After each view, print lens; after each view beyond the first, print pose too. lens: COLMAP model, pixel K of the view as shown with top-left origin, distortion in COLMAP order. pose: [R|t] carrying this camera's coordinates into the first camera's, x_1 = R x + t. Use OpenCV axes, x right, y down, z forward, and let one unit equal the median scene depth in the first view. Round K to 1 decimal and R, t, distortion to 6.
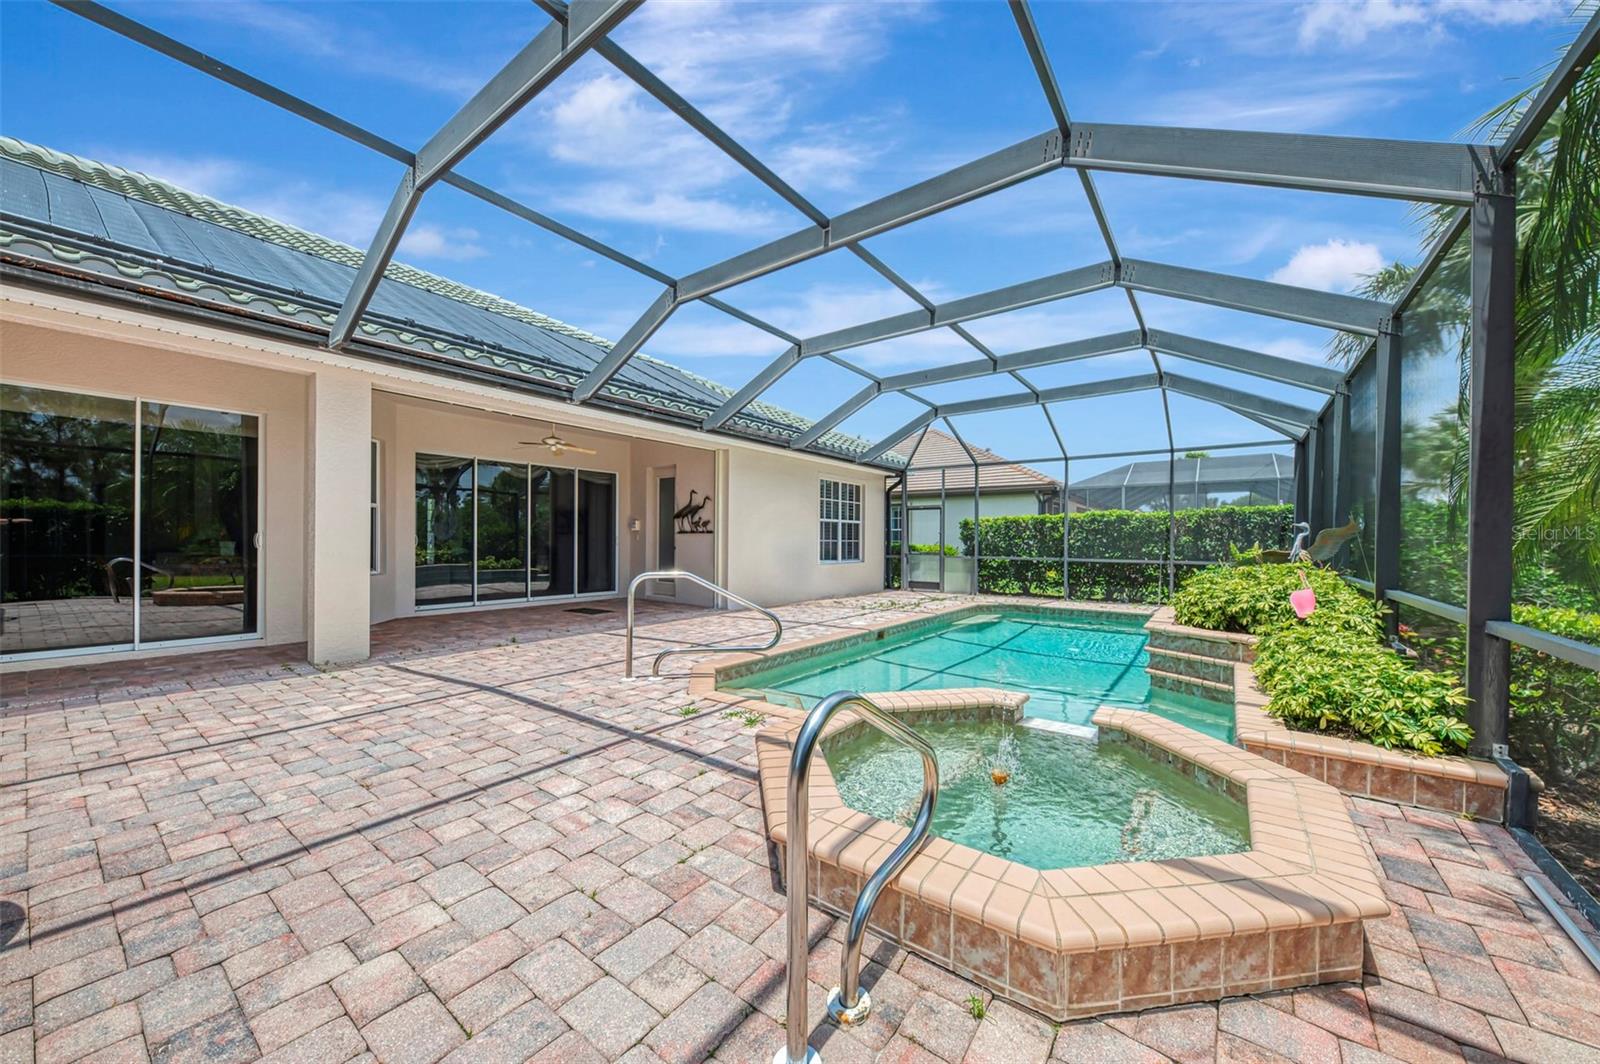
lens RADIAL K [[577.6, 0, 804.7], [0, 577.6, 541.6], [0, 0, 1]] dist [-0.000169, -0.000122]
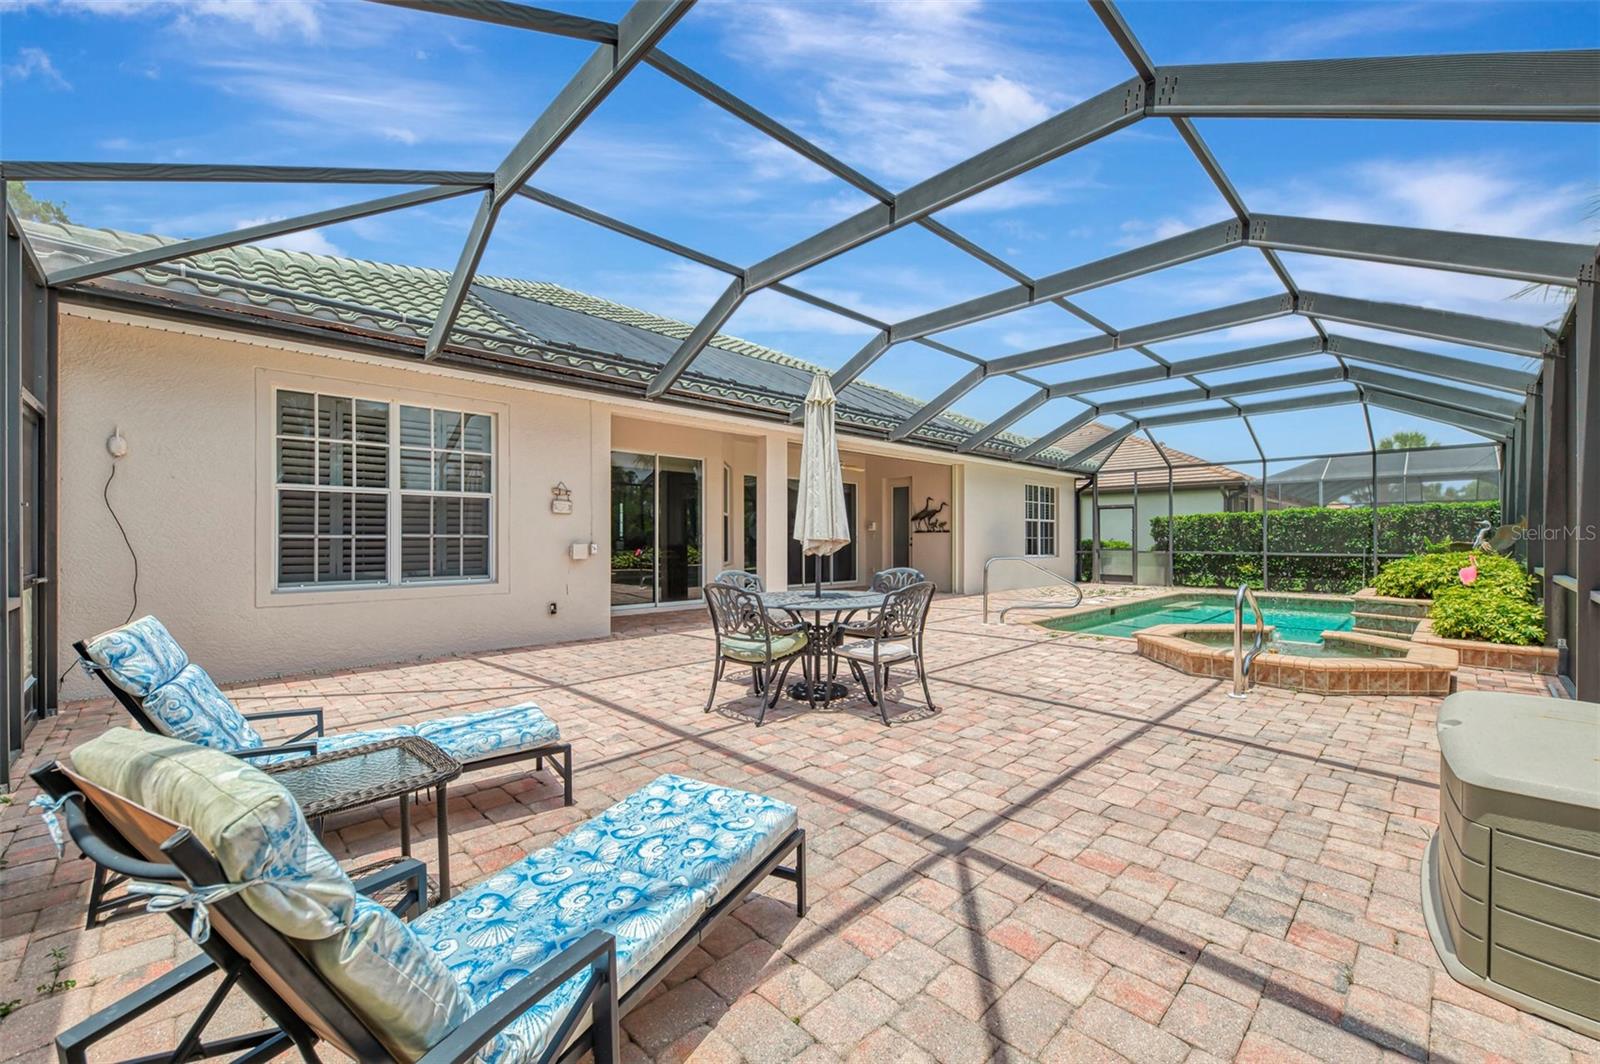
lens RADIAL K [[638.8, 0, 800.0], [0, 638.8, 532.0], [0, 0, 1]] dist [-0.000362, -0.000112]
pose [[0.985144, -0.009133, -0.171486, -0.214248], [0.006959, 0.999888, -0.013270, 0.000539], [0.171588, 0.011879, 0.985097, -0.352337]]
